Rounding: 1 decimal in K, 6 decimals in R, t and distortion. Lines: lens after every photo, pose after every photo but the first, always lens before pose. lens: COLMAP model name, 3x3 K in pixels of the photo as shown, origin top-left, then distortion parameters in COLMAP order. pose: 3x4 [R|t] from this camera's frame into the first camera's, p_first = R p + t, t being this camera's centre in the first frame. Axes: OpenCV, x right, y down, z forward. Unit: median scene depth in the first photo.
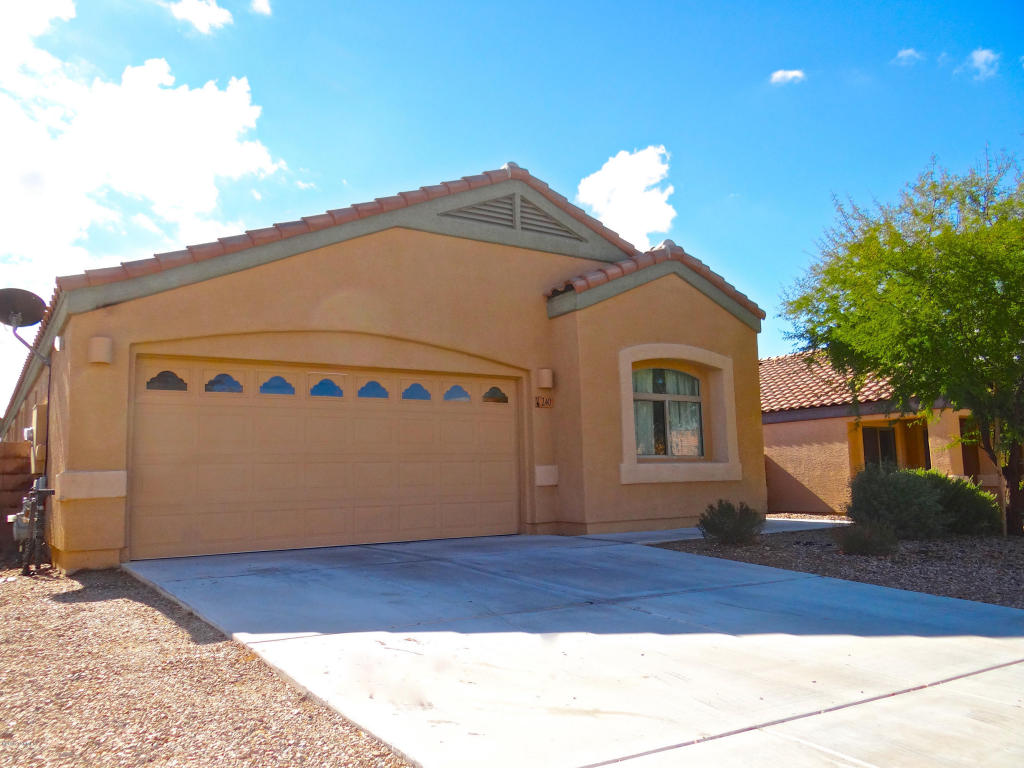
lens RADIAL K [[823.4, 0, 512.1], [0, 823.4, 384.5], [0, 0, 1]] dist [0.014434, -0.010596]
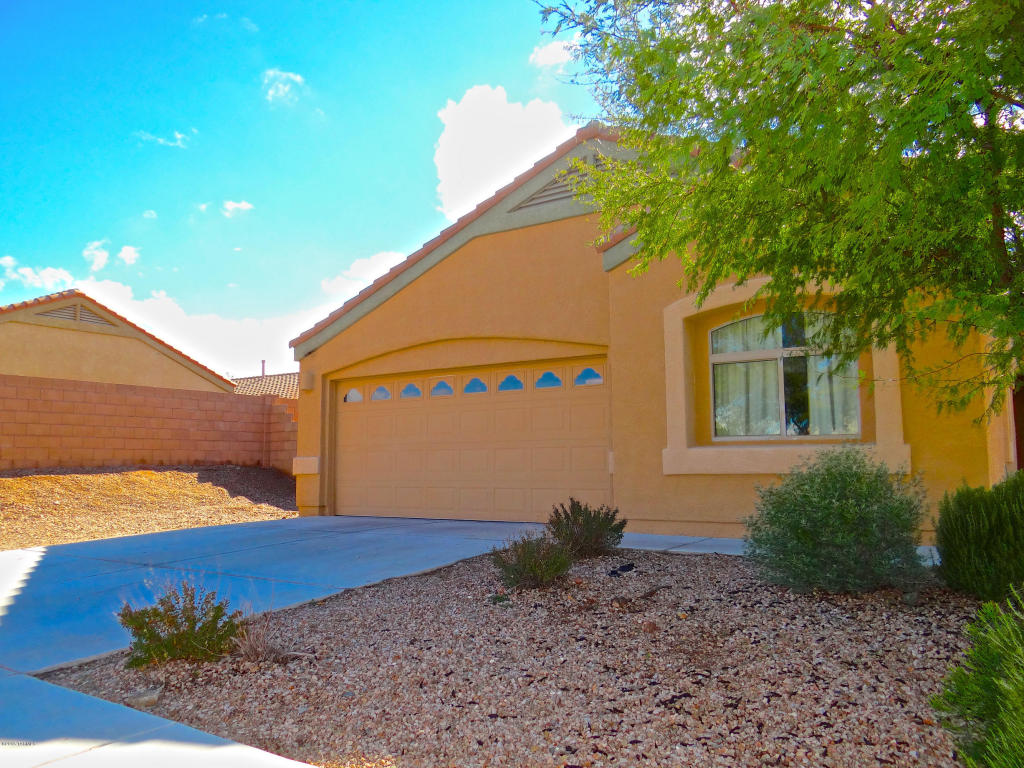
lens RADIAL K [[823.4, 0, 512.5], [0, 823.4, 383.4], [0, 0, 1]] dist [0.014434, -0.010596]
pose [[0.369165, -0.073101, -0.926484, 0.829393], [0.113758, 0.992960, -0.033018, 0.042786], [0.922375, -0.093206, 0.374882, 0.571244]]
